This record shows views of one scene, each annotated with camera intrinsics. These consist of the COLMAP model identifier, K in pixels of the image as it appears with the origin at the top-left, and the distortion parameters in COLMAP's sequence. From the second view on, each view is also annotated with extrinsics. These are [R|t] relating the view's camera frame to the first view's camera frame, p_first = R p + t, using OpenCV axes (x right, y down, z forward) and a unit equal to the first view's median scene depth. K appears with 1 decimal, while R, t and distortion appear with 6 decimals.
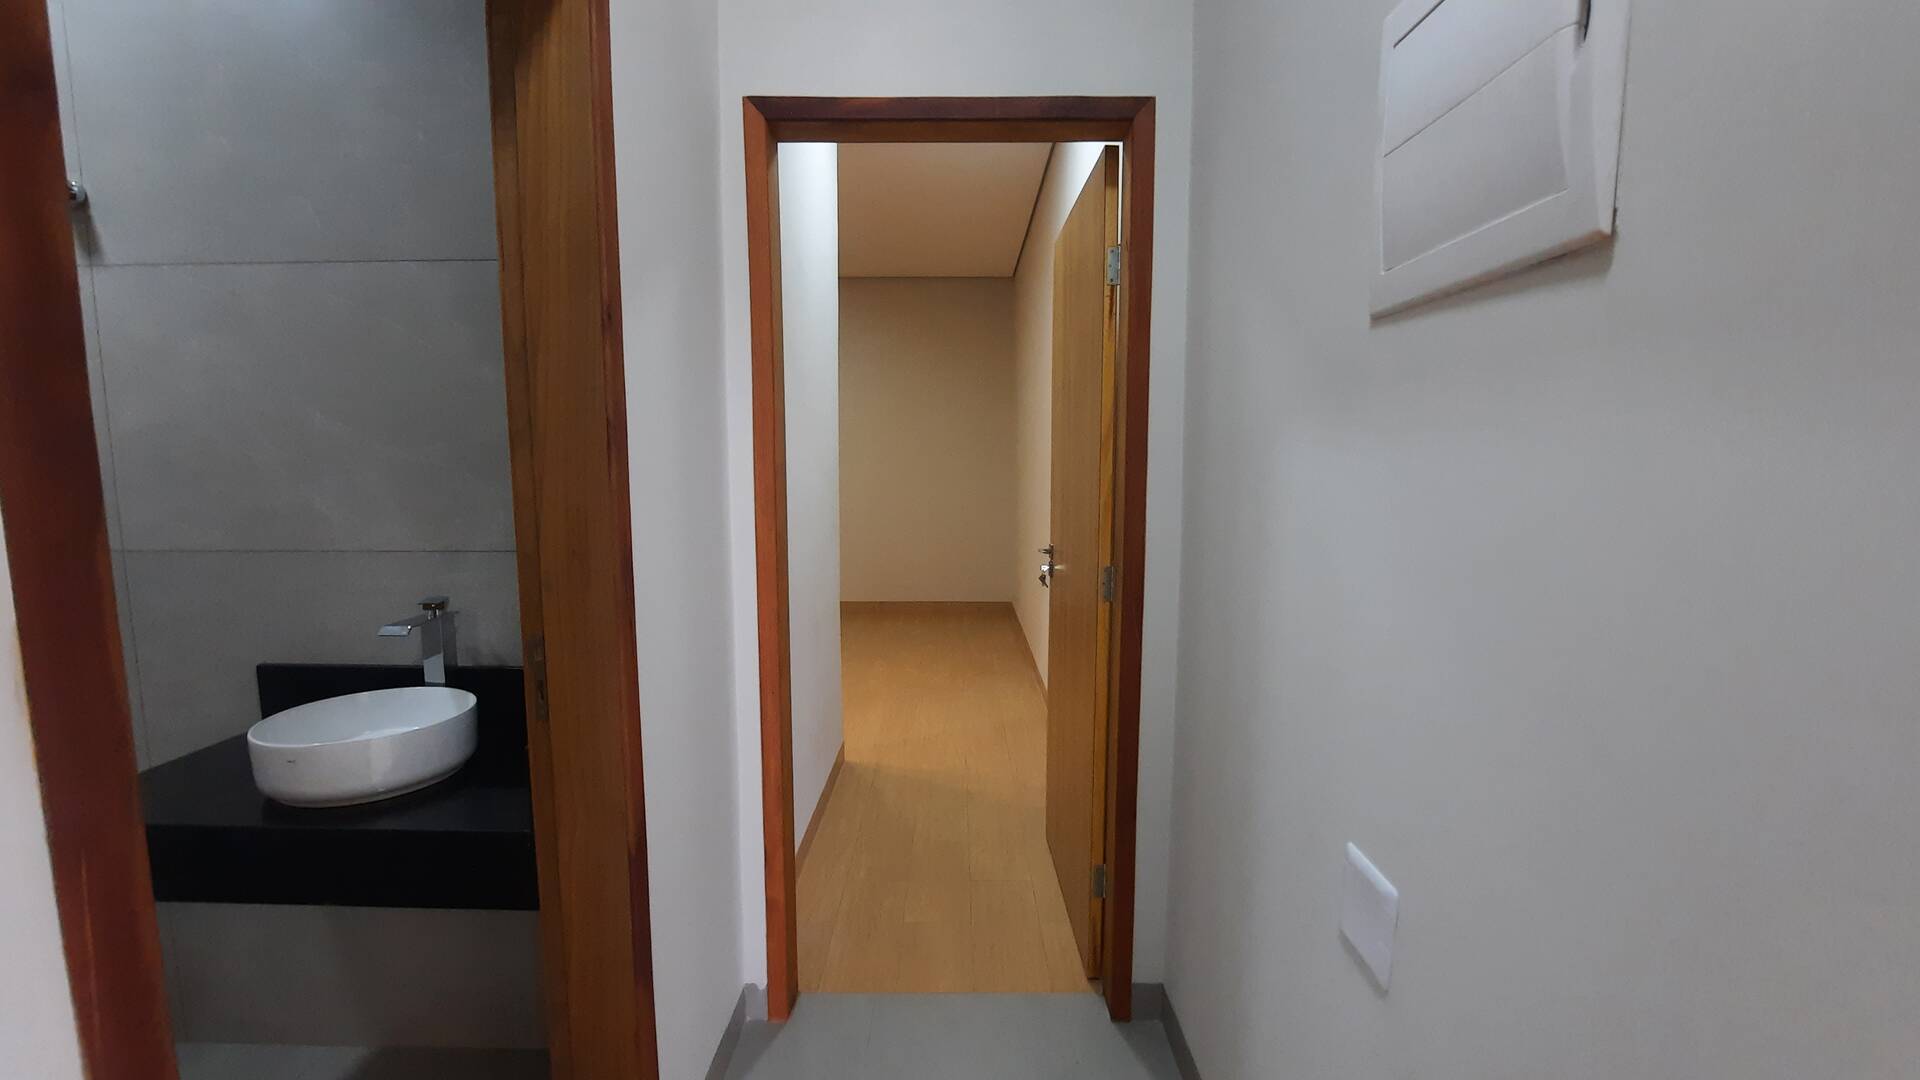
lens RADIAL K [[757.5, 0, 959.2], [0, 757.5, 548.3], [0, 0, 1]] dist [-0.017713, 0.000066]
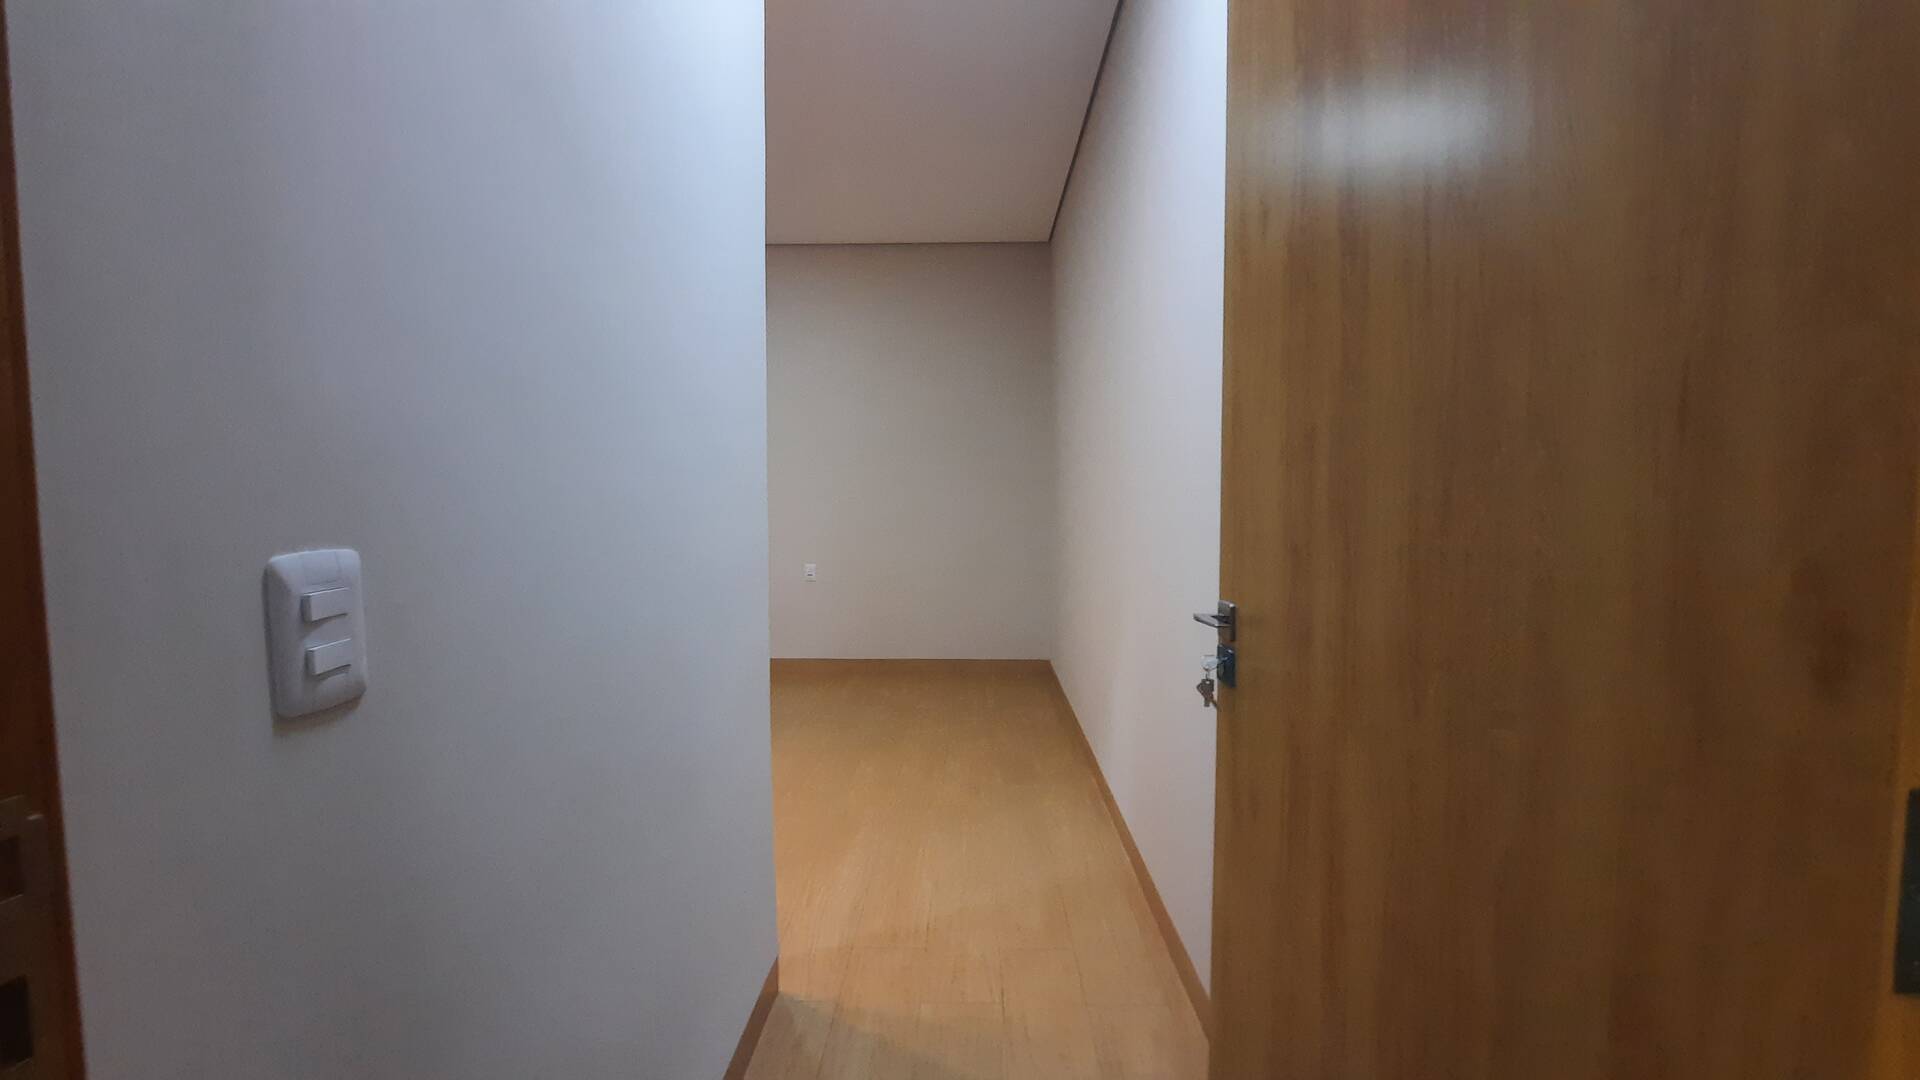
lens RADIAL K [[757.5, 0, 959.2], [0, 757.5, 548.3], [0, 0, 1]] dist [-0.017713, 0.000066]
pose [[0.999752, -0.002734, -0.022123, -0.008964], [0.001663, 0.998833, -0.048275, -0.010948], [0.022229, 0.048227, 0.998589, 0.448125]]
